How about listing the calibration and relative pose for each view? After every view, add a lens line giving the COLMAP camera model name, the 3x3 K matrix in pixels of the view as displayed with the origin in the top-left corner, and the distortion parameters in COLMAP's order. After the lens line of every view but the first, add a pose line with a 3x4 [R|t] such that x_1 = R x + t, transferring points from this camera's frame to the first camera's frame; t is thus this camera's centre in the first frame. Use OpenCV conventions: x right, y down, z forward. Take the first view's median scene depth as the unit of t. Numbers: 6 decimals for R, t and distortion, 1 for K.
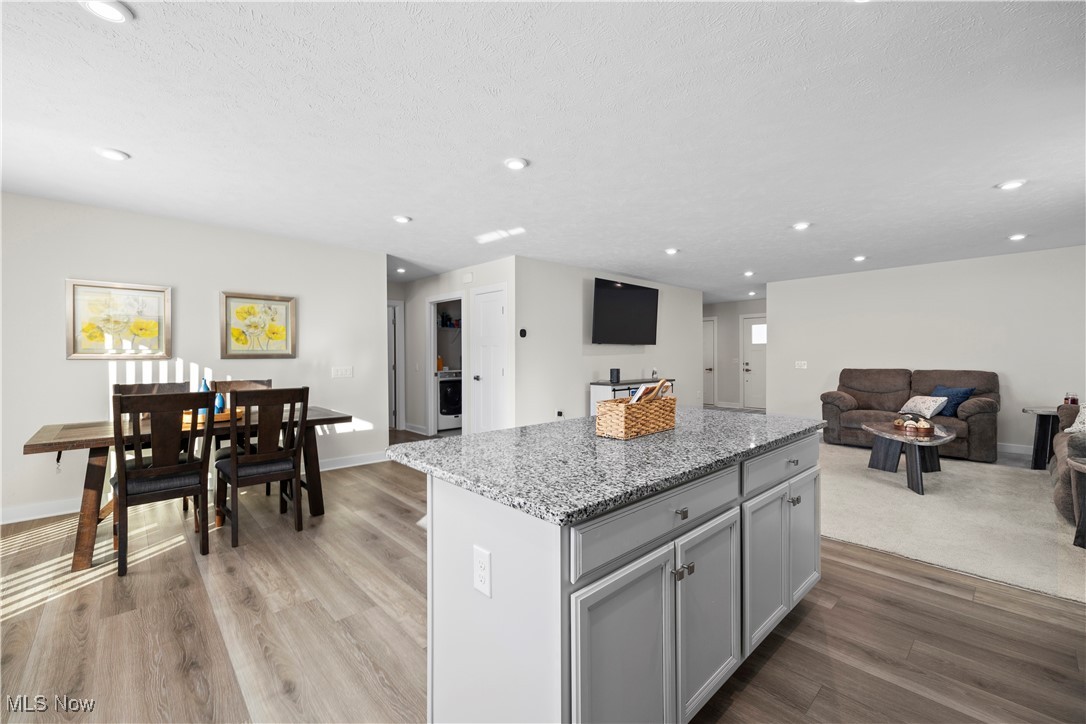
lens RADIAL K [[443.2, 0, 544.0], [0, 443.2, 354.8], [0, 0, 1]] dist [0.003203, 0.000206]
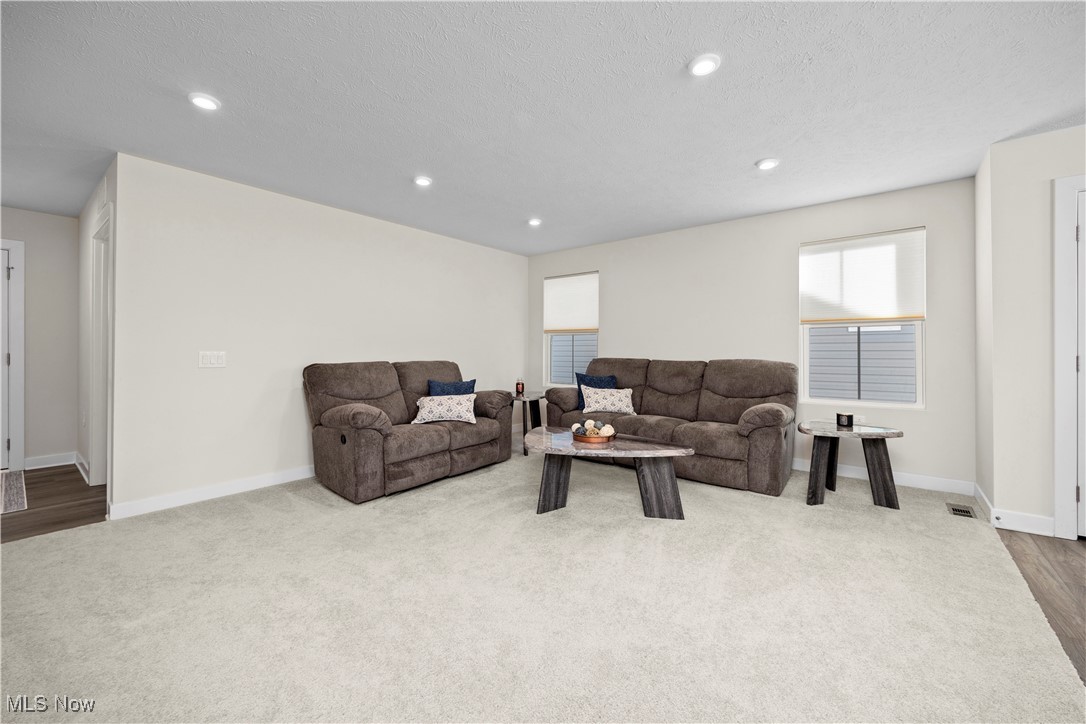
lens RADIAL K [[425.4, 0, 545.1], [0, 425.4, 359.2], [0, 0, 1]] dist [-0.000282, 0.000168]
pose [[-0.145981, -0.016210, 0.989155, 0.115087], [-0.002123, 0.999869, 0.016072, 0.019512], [-0.989285, 0.000246, -0.145997, 1.023772]]
